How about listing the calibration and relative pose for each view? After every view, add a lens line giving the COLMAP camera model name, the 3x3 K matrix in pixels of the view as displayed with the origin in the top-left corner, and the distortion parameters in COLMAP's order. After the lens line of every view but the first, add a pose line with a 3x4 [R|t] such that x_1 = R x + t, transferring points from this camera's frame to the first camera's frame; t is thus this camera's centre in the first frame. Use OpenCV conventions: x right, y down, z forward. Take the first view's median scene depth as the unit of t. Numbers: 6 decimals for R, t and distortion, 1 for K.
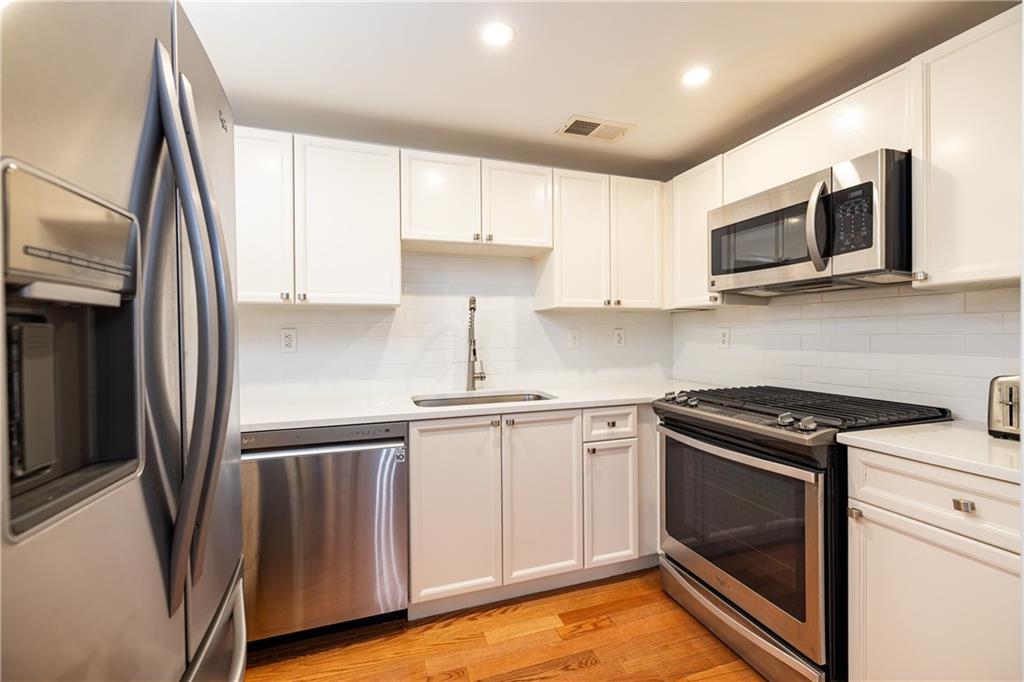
lens RADIAL K [[428.3, 0, 512.0], [0, 428.3, 341.0], [0, 0, 1]] dist [0.001126, -0.000010]
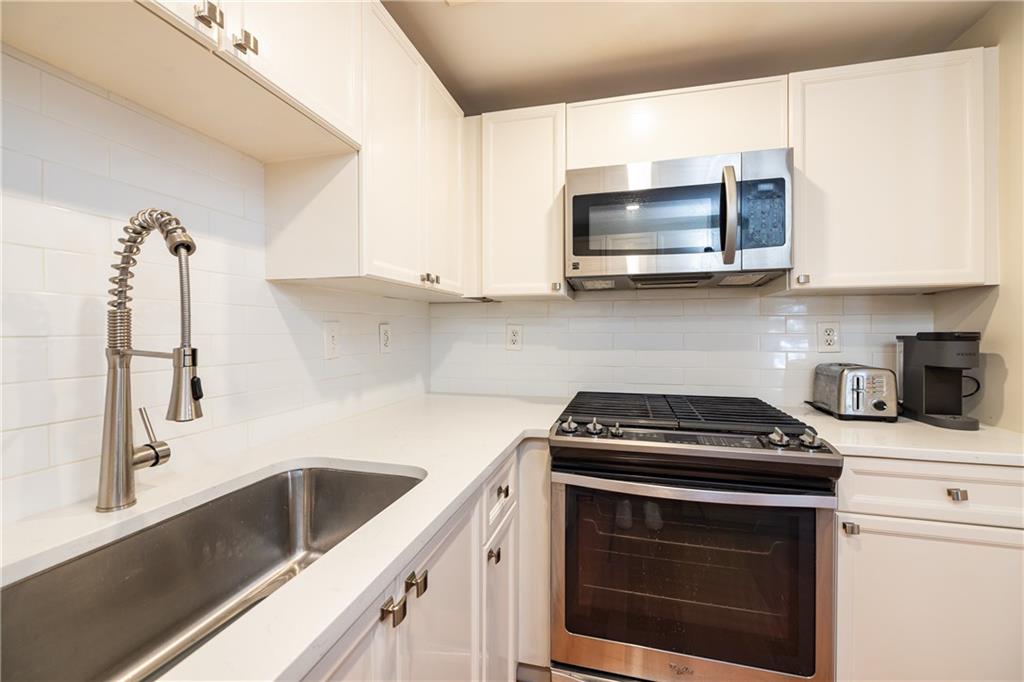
lens RADIAL K [[423.6, 0, 512.0], [0, 423.6, 341.0], [0, 0, 1]] dist [-0.000589, -0.000025]
pose [[0.564049, -0.013613, 0.825629, -0.220354], [0.010615, 0.999901, 0.009234, -0.009054], [-0.825673, 0.003556, 0.564138, 0.671814]]
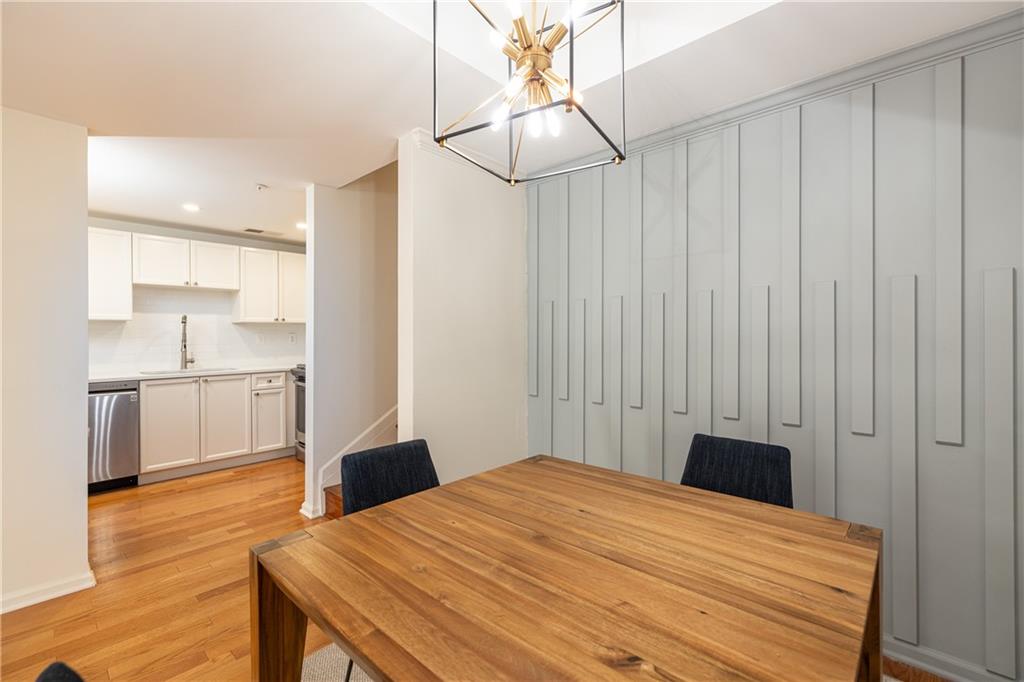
lens RADIAL K [[440.7, 0, 530.1], [0, 440.7, 338.6], [0, 0, 1]] dist [0.000919, 0.000246]
pose [[0.866010, 0.002275, 0.500022, 0.256959], [0.001282, 0.999976, -0.006770, 0.008426], [-0.500025, 0.006504, 0.865987, -1.417592]]
